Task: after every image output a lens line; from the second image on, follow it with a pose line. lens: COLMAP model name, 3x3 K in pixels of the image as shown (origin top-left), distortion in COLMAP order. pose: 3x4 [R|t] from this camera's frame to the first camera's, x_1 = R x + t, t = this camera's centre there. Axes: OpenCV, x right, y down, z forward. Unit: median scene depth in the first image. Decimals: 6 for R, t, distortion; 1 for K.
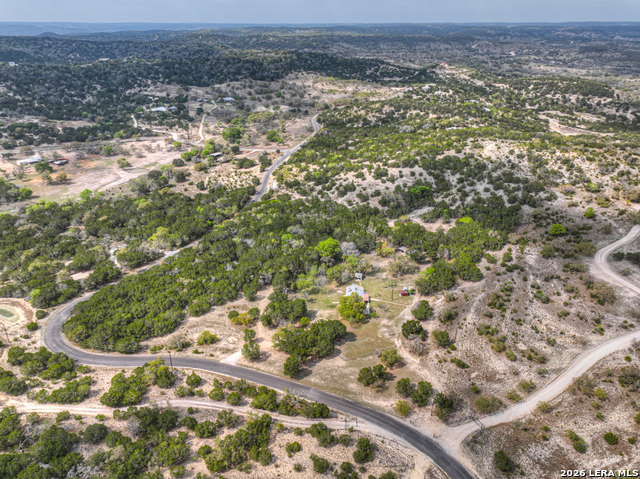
lens RADIAL K [[449.8, 0, 319.6], [0, 449.8, 237.4], [0, 0, 1]] dist [-0.007947, 0.026840]
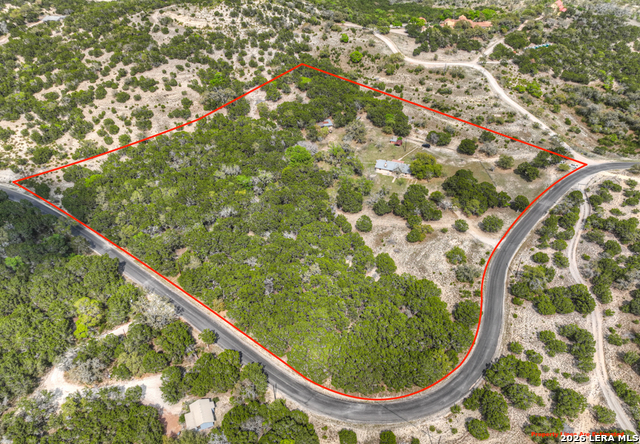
lens RADIAL K [[497.4, 0, 330.8], [0, 497.4, 239.6], [0, 0, 1]] dist [-0.006621, 0.023447]
pose [[0.283589, -0.575829, 0.766811, -0.842375], [0.409915, 0.795692, 0.445919, -0.268927], [-0.866918, 0.187870, 0.461690, 0.609389]]
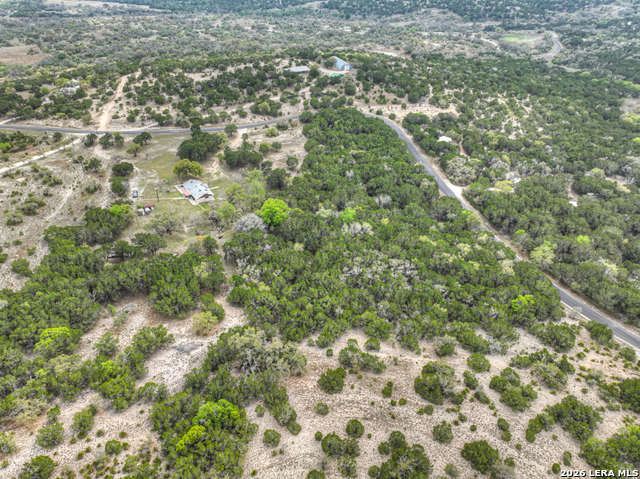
lens RADIAL K [[449.8, 0, 318.7], [0, 449.8, 239.7], [0, 0, 1]] dist [-0.007947, 0.026840]
pose [[-0.783341, 0.349495, -0.514034, 0.377407], [-0.269816, 0.553811, 0.787714, -0.579976], [0.559980, 0.755742, -0.339524, 1.449124]]
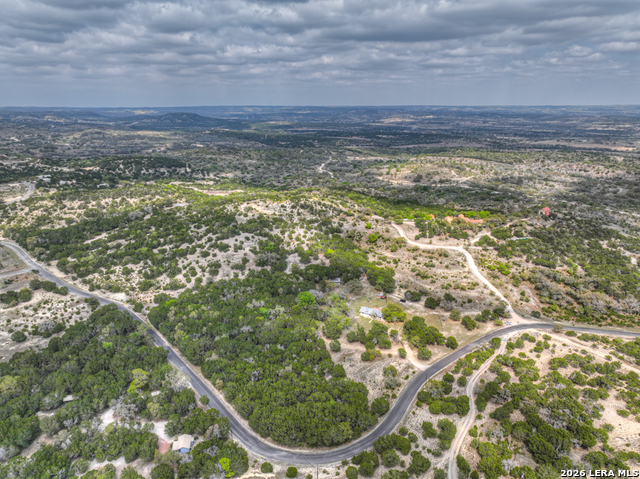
lens RADIAL K [[449.8, 0, 319.2], [0, 449.8, 242.8], [0, 0, 1]] dist [-0.007947, 0.026840]
pose [[0.478770, -0.257425, 0.839352, -1.024415], [0.380543, 0.922417, 0.065837, -0.200977], [-0.791180, 0.287889, 0.539587, 0.317419]]
